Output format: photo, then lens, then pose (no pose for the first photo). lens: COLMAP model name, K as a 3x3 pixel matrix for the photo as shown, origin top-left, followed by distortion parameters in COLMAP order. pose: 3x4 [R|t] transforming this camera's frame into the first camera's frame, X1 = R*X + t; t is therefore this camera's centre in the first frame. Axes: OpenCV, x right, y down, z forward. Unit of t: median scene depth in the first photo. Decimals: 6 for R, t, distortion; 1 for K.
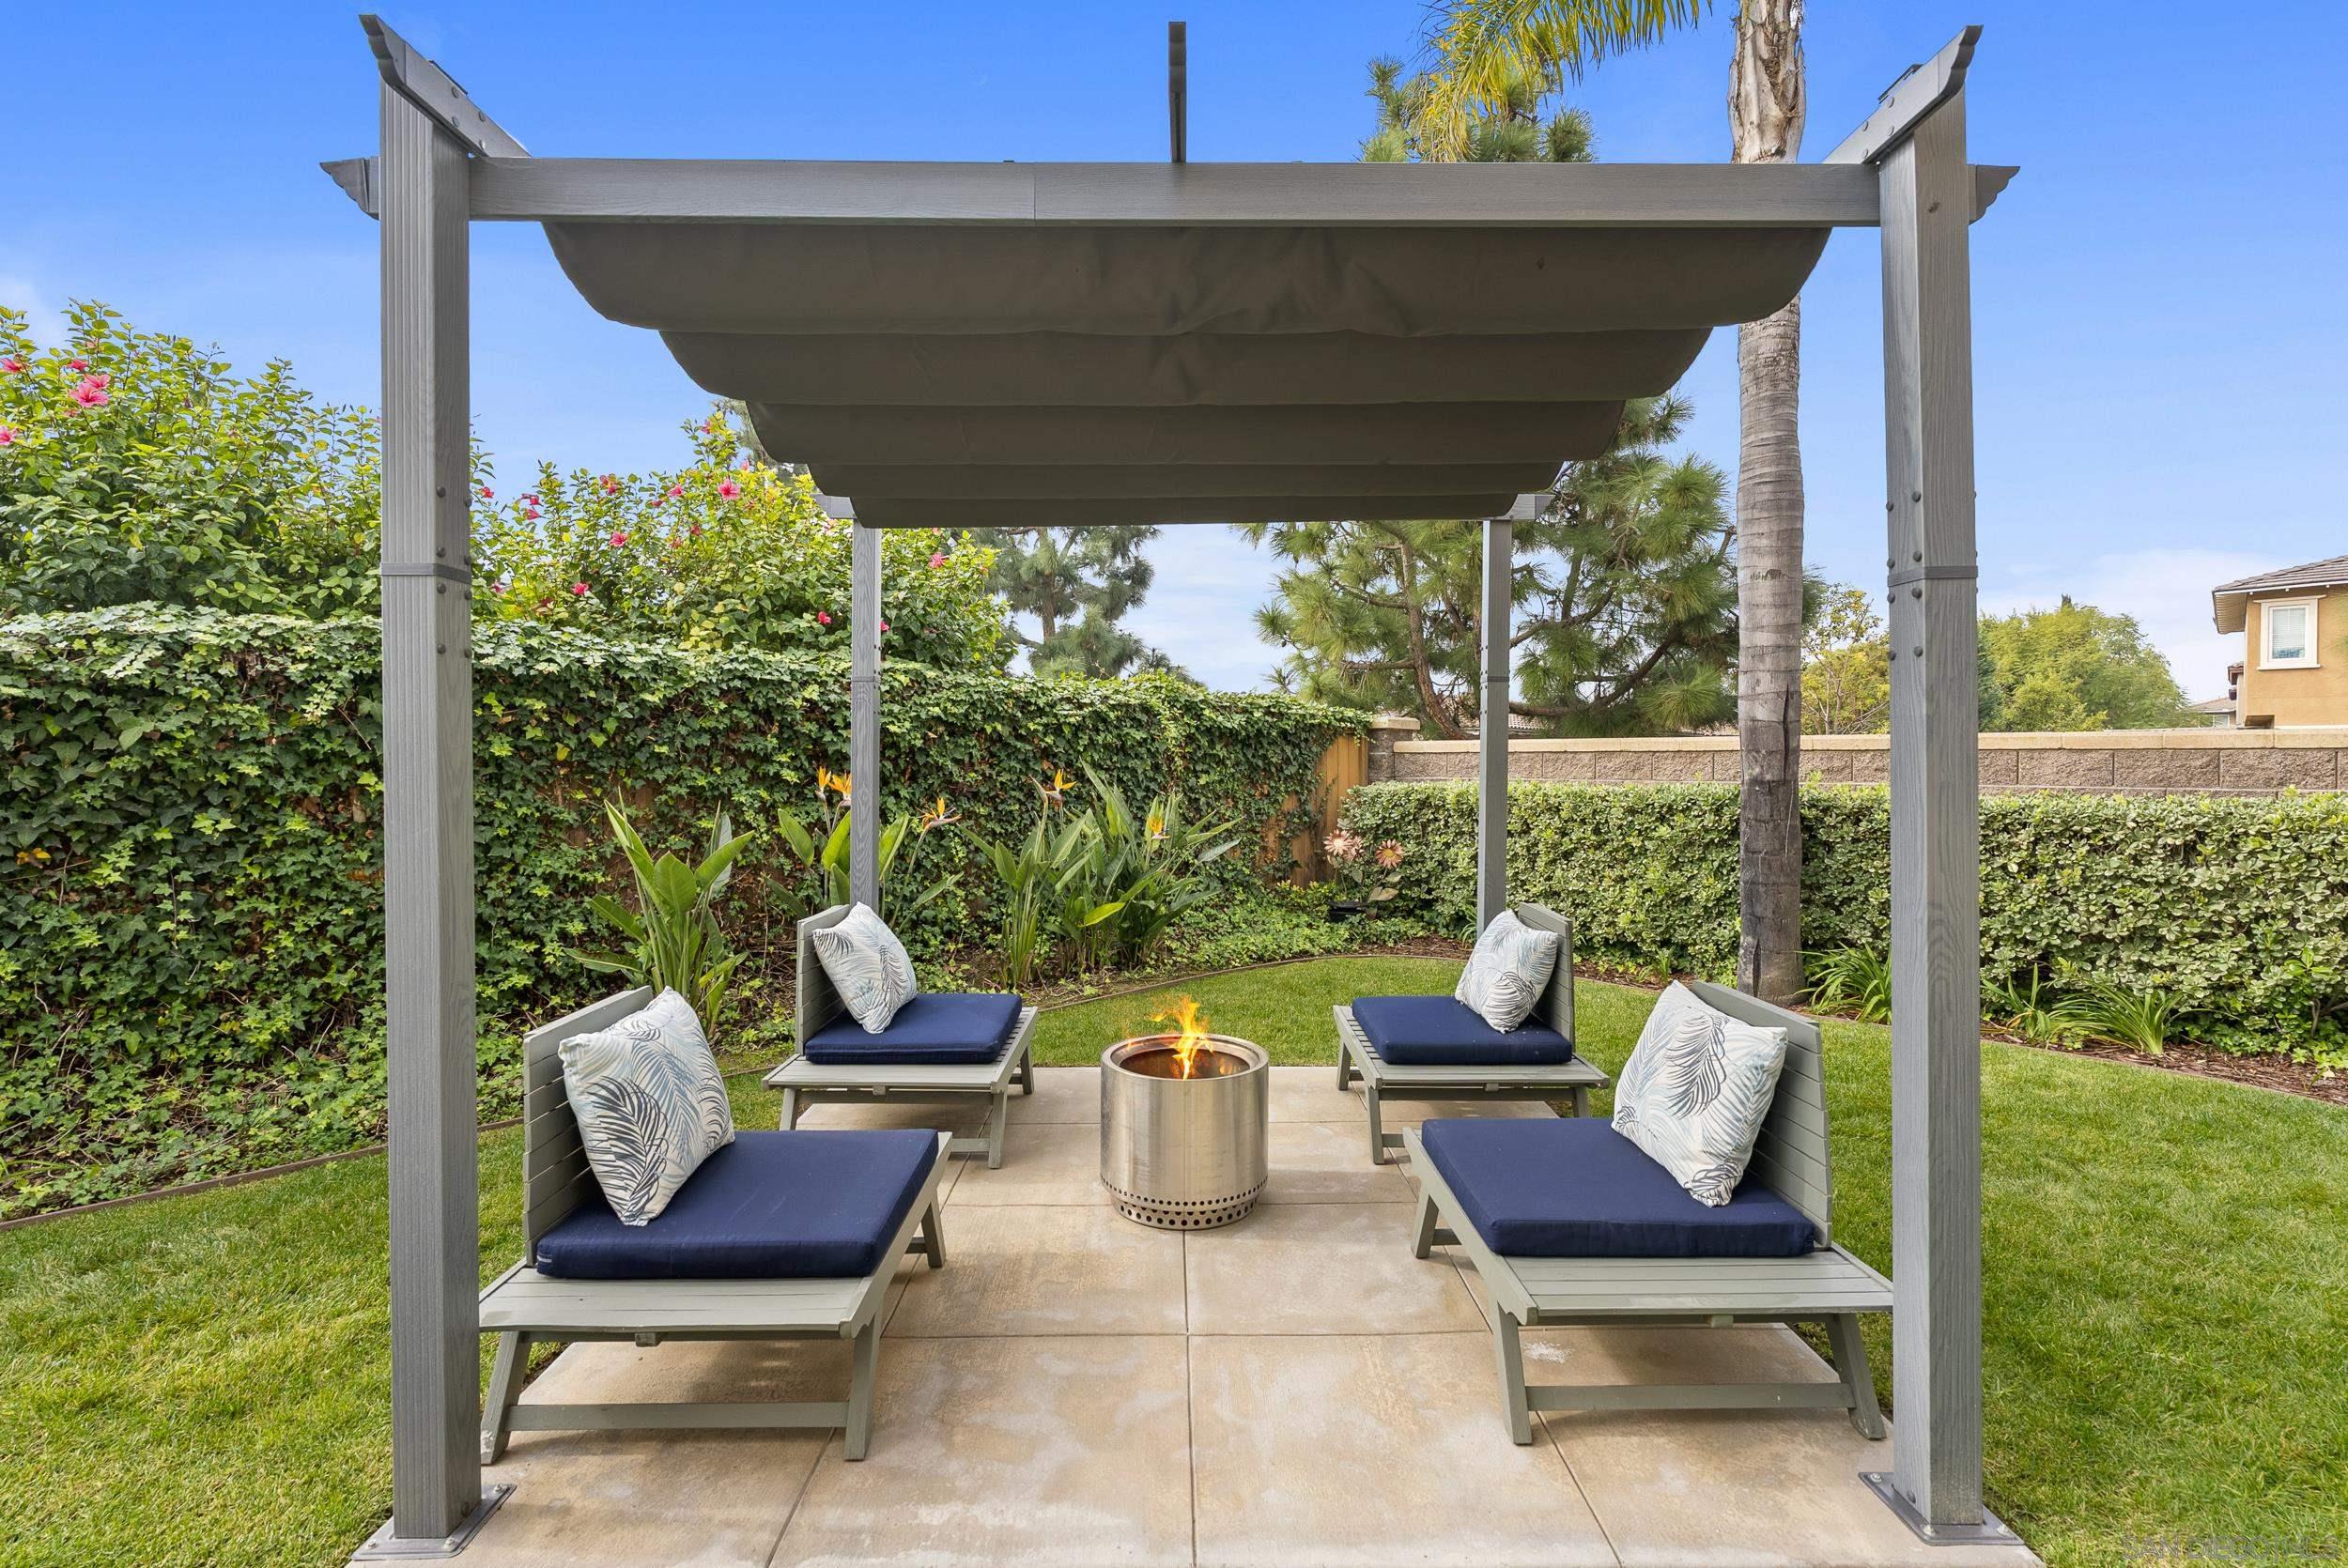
lens RADIAL K [[1057.8, 0, 1171.8], [0, 1057.8, 772.3], [0, 0, 1]] dist [-0.013382, 0.004925]
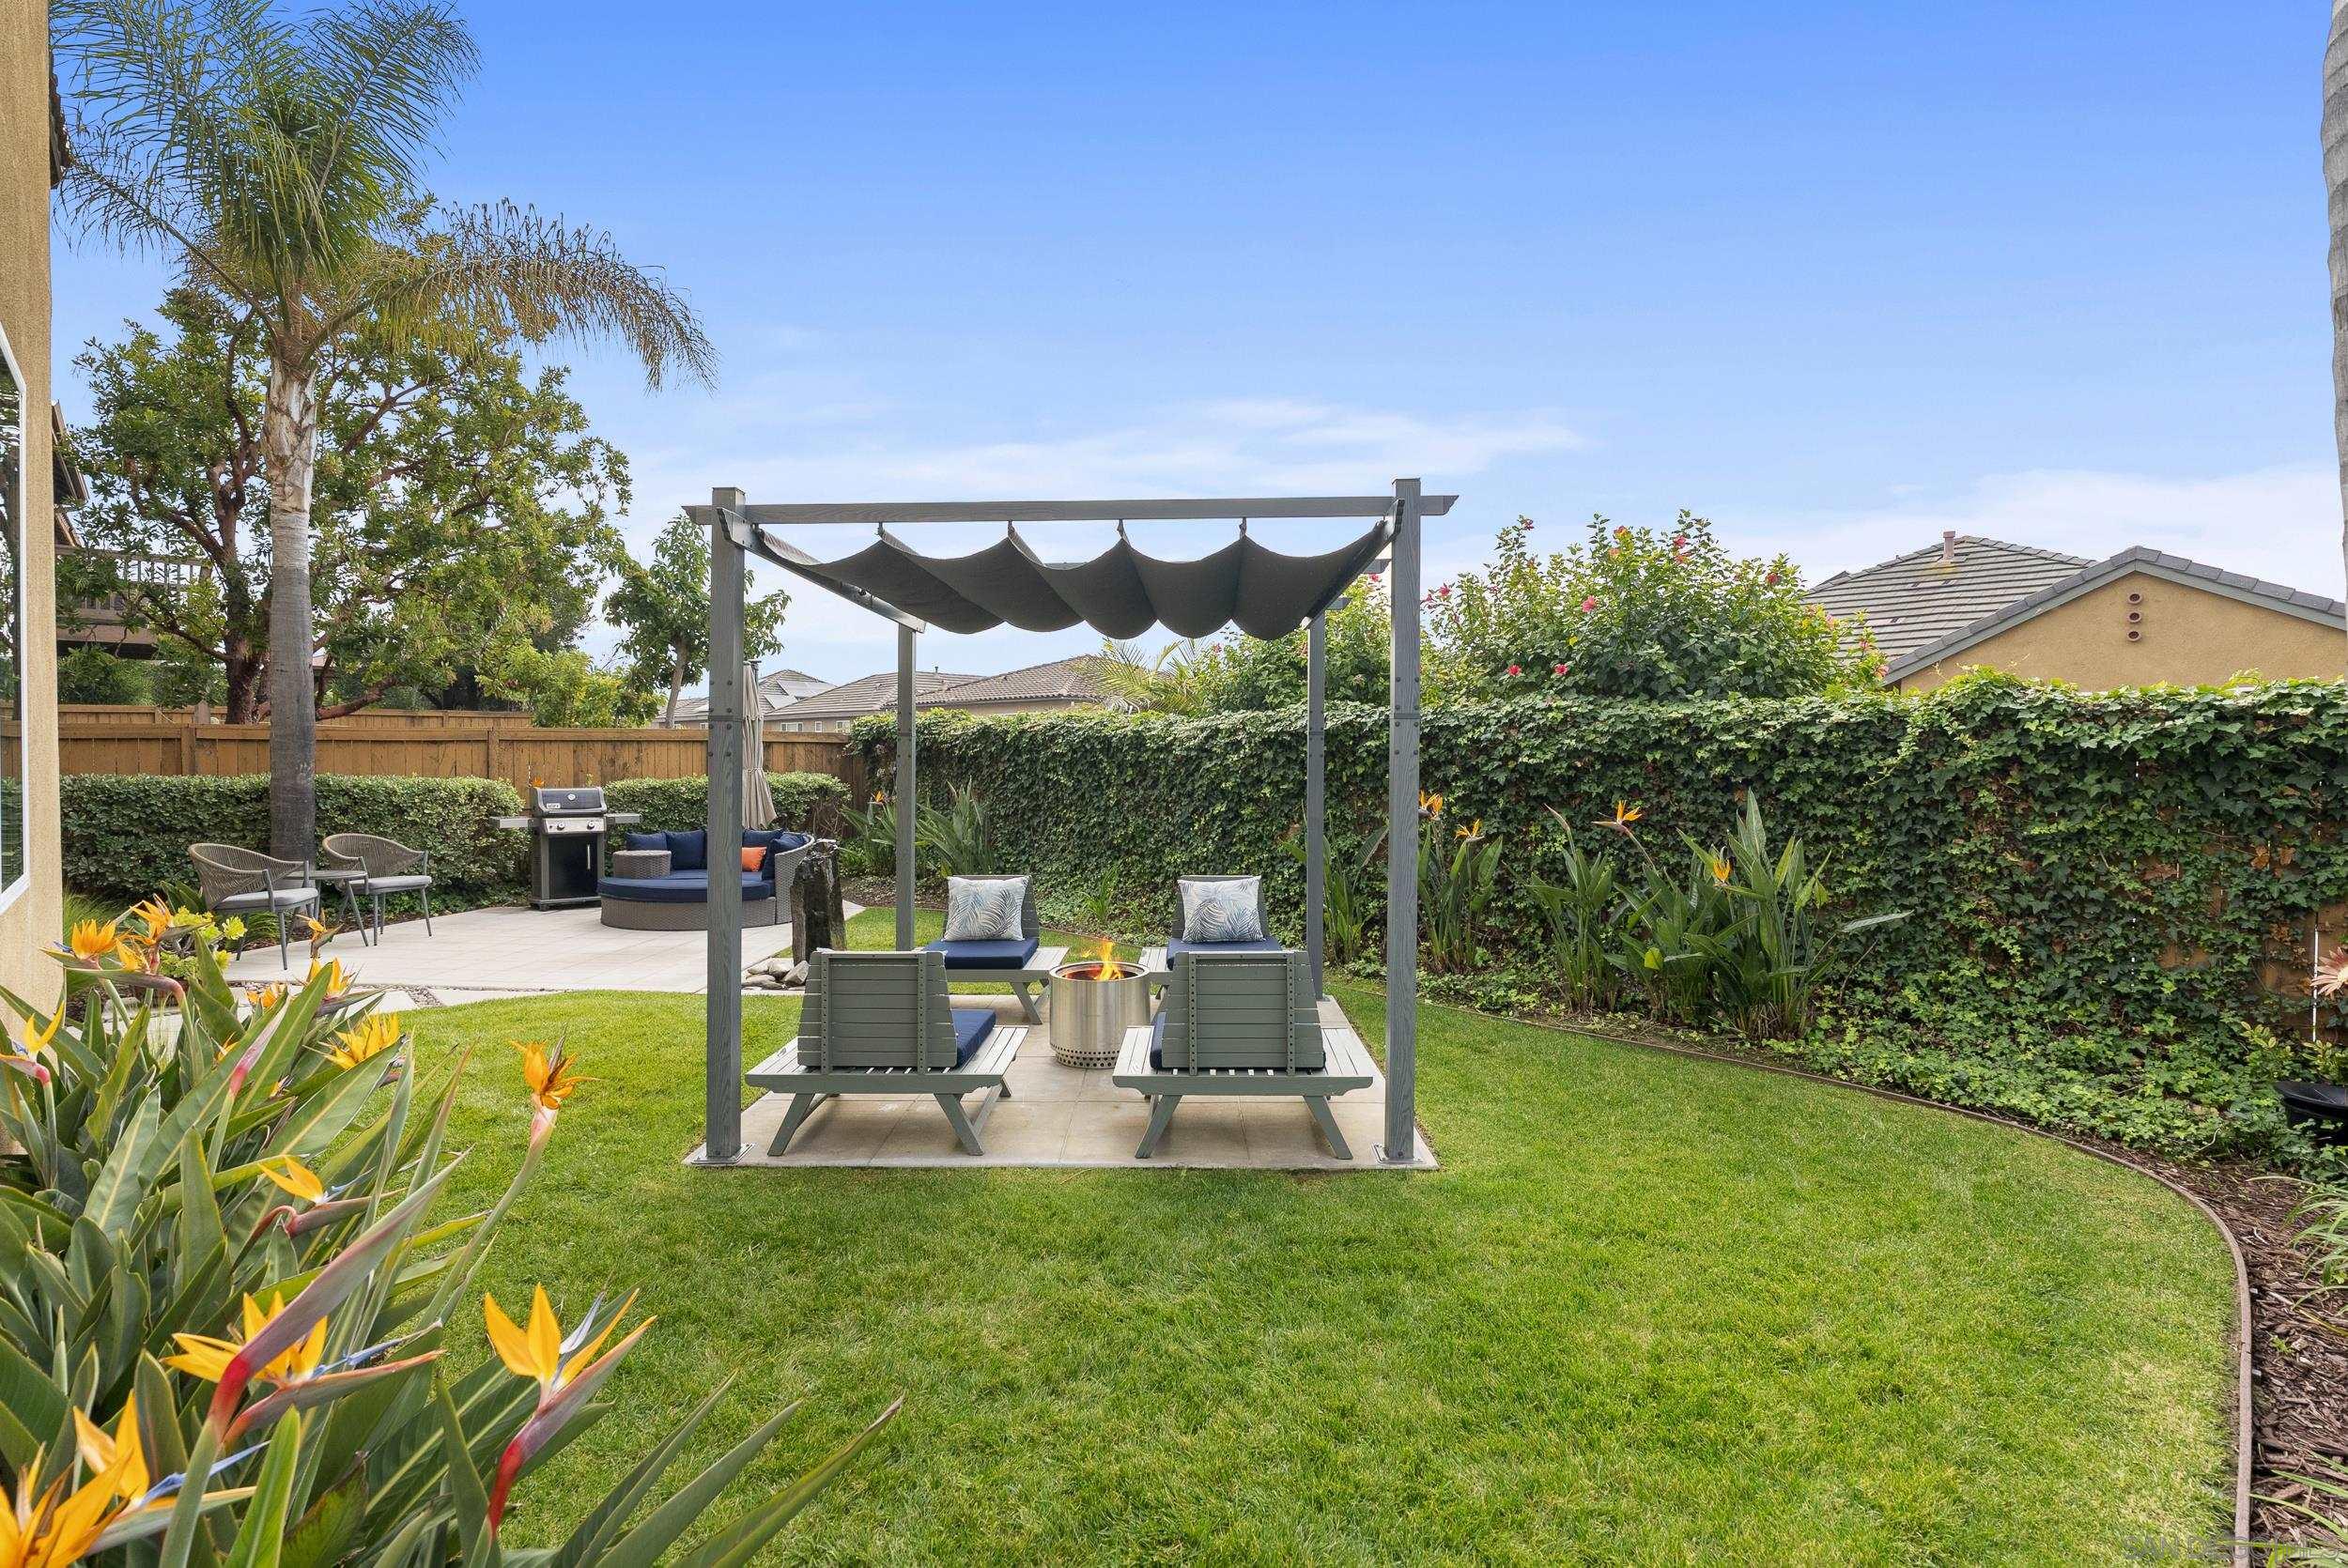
lens RADIAL K [[1044.3, 0, 1172.3], [0, 1044.3, 773.2], [0, 0, 1]] dist [-0.009783, 0.000866]
pose [[-0.021616, 0.013278, -0.999678, 1.057389], [-0.014253, 0.999806, 0.013587, -0.043610], [0.999665, 0.014542, -0.021422, 0.739890]]
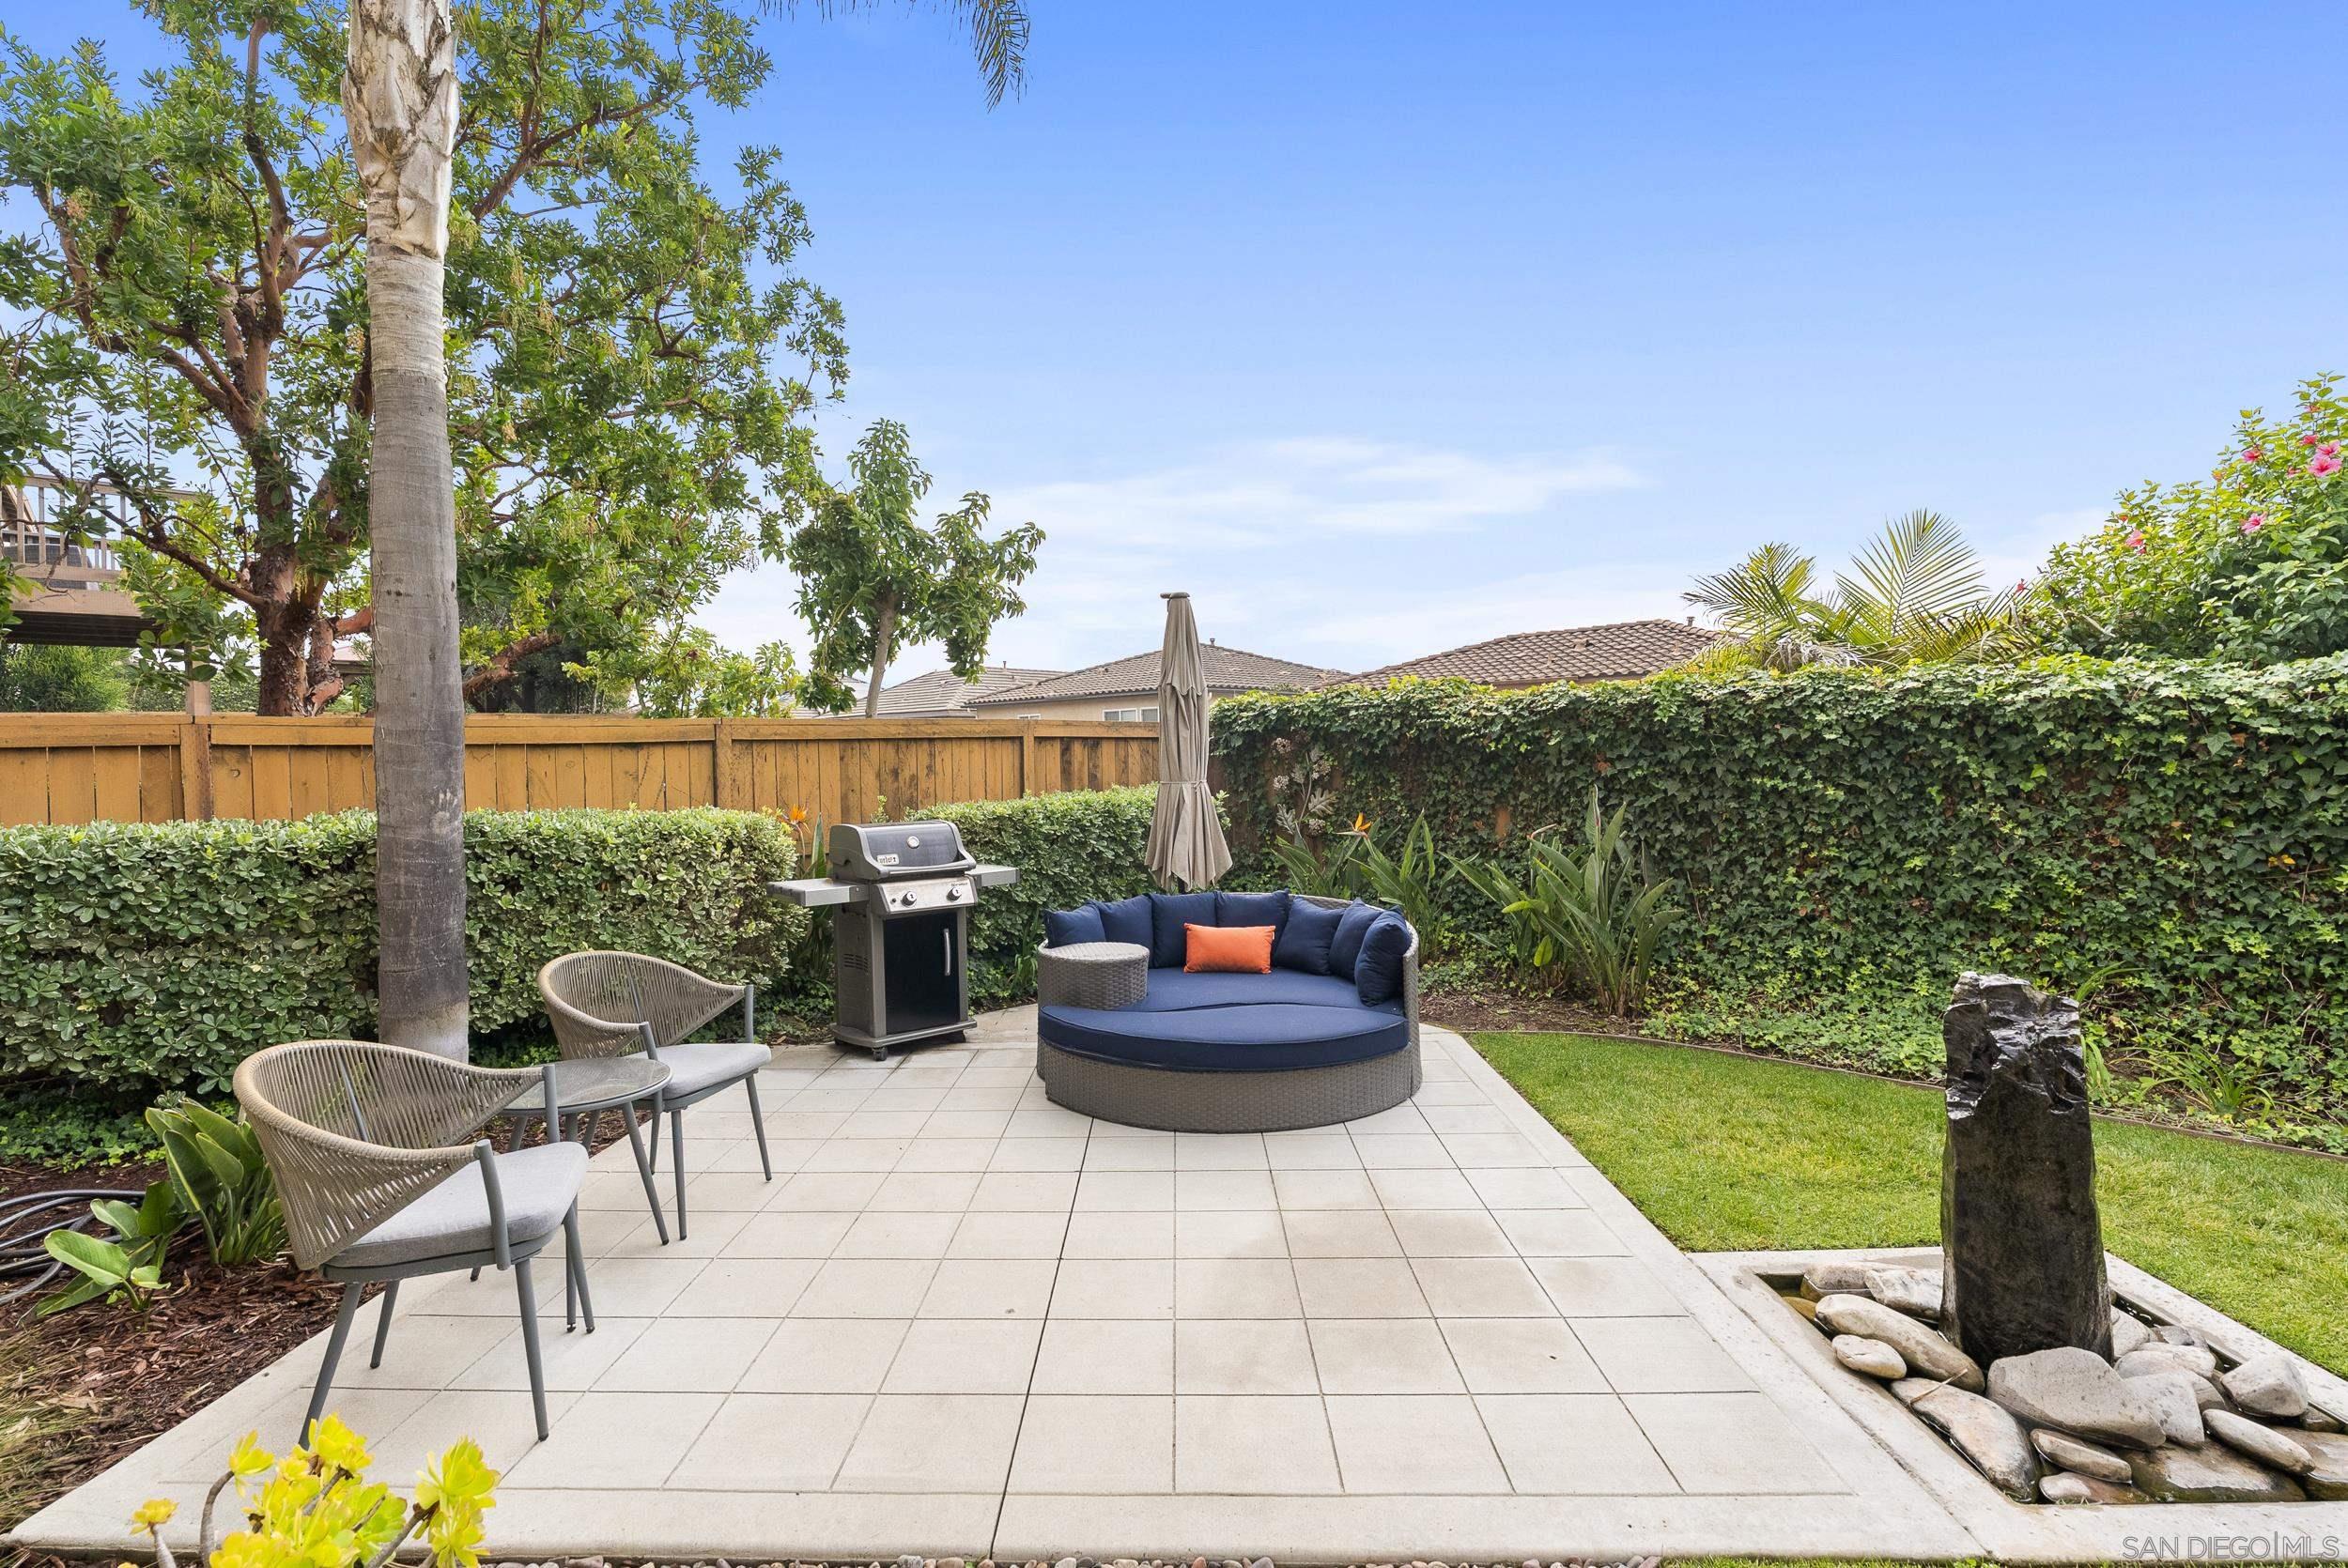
lens RADIAL K [[1057.8, 0, 1171.8], [0, 1057.8, 772.3], [0, 0, 1]] dist [-0.013382, 0.004925]
pose [[-0.018829, 0.012375, -0.999746, 0.126980], [0.007221, 0.999899, 0.012241, -0.036068], [0.999797, -0.006988, -0.018916, -0.207579]]
